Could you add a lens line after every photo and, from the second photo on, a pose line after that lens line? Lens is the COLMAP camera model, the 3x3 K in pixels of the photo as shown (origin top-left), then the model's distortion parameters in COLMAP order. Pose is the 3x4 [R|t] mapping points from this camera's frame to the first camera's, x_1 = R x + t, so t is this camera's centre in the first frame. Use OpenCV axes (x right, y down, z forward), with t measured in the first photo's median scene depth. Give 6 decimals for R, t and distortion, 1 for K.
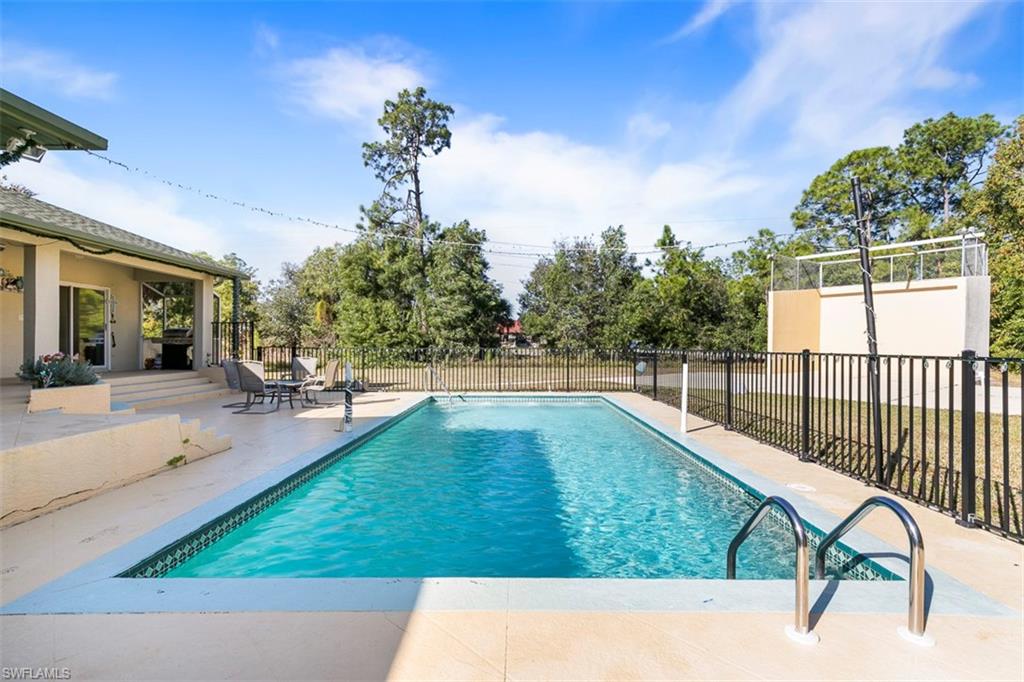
lens RADIAL K [[452.5, 0, 508.0], [0, 452.5, 342.3], [0, 0, 1]] dist [0.000598, 0.000553]
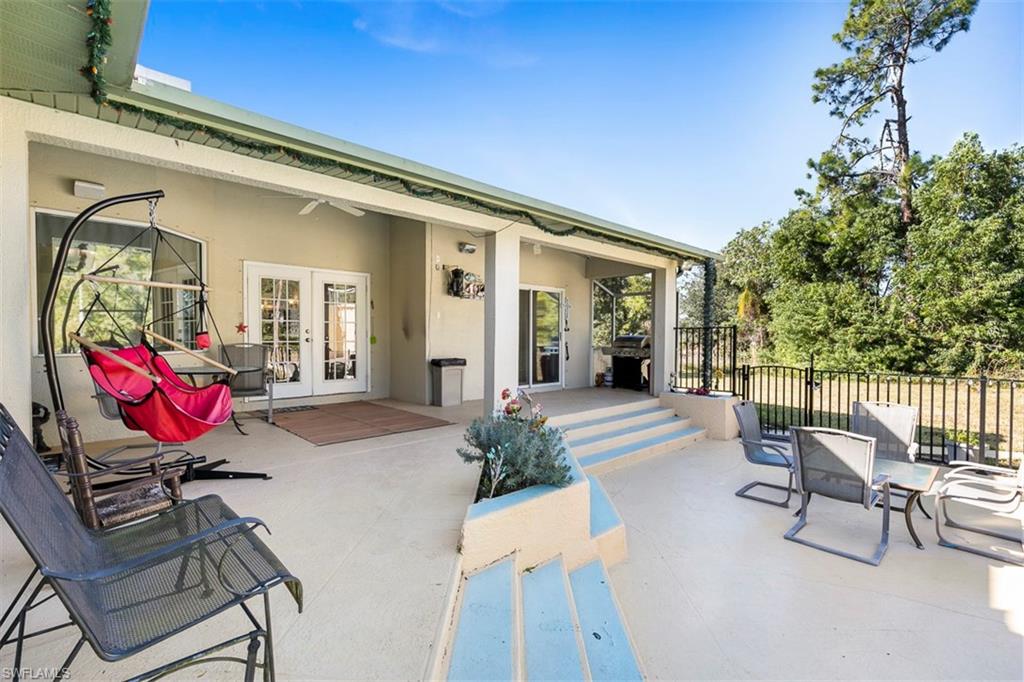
lens RADIAL K [[463.4, 0, 517.1], [0, 463.4, 343.6], [0, 0, 1]] dist [0.011854, 0.000624]
pose [[0.699644, 0.012871, -0.714376, -0.110807], [-0.000696, 0.999850, 0.017333, -0.011598], [0.714491, -0.011630, 0.699548, 0.114785]]
